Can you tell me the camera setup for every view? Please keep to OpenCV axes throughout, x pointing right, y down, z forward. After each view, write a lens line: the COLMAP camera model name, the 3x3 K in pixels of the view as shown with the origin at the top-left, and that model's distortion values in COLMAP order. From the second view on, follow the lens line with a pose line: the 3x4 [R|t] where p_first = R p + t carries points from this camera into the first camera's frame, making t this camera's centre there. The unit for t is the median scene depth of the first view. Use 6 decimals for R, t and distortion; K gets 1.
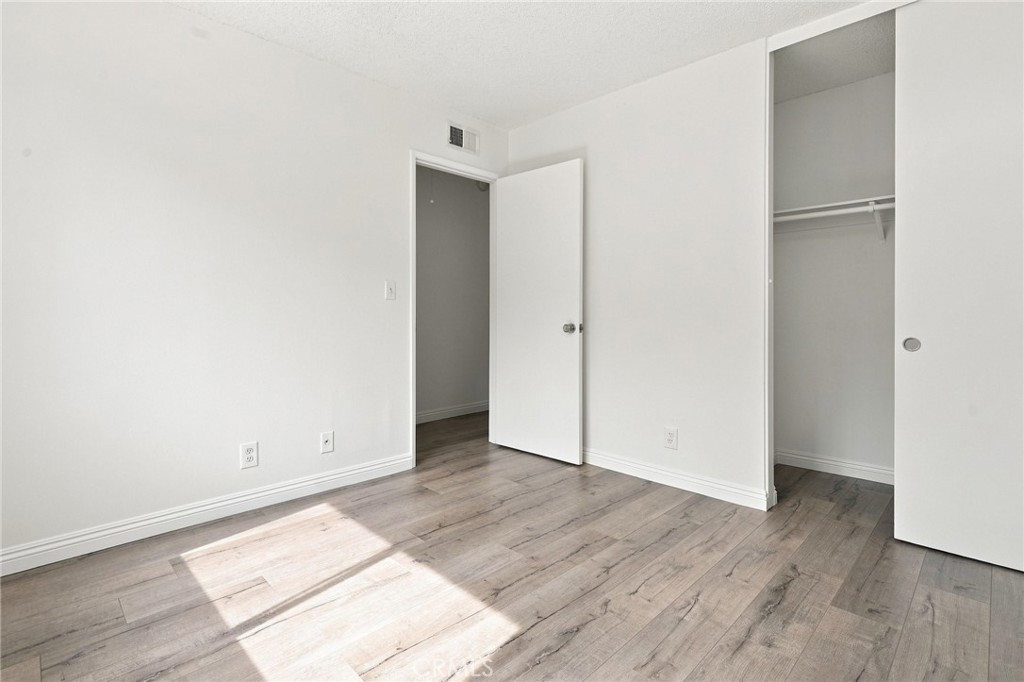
lens RADIAL K [[478.8, 0, 512.0], [0, 478.8, 337.9], [0, 0, 1]] dist [0.008527, -0.003554]
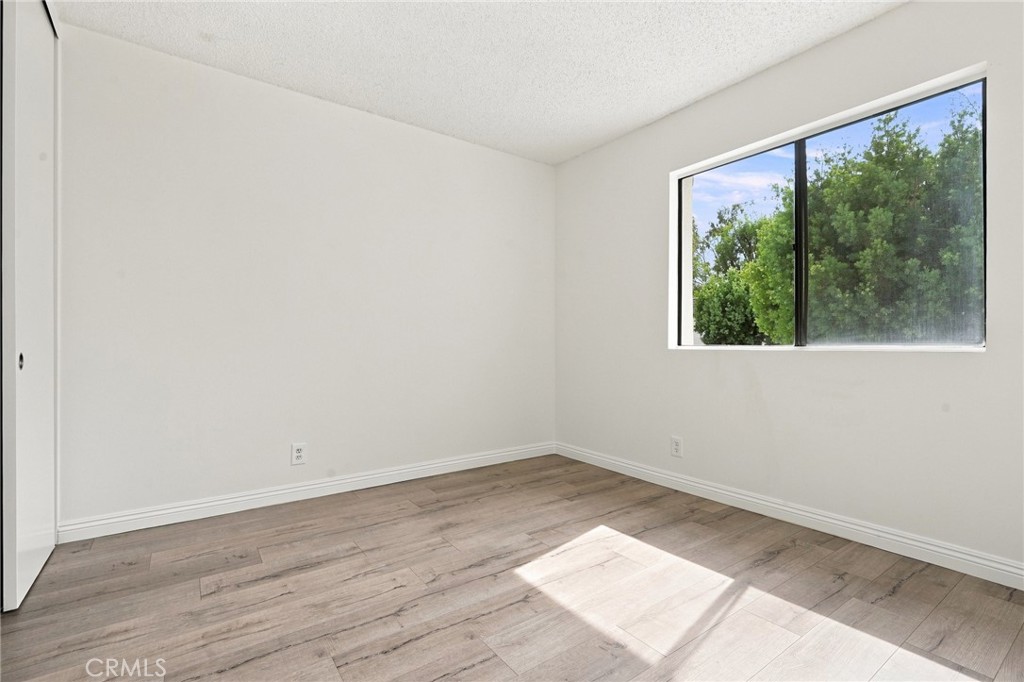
lens RADIAL K [[478.8, 0, 513.1], [0, 478.8, 339.5], [0, 0, 1]] dist [0.008527, -0.003554]
pose [[-0.986773, 0.002231, 0.162095, -0.171132], [0.008661, 0.999203, 0.038969, -0.060275], [-0.161878, 0.039857, -0.986005, 1.985548]]
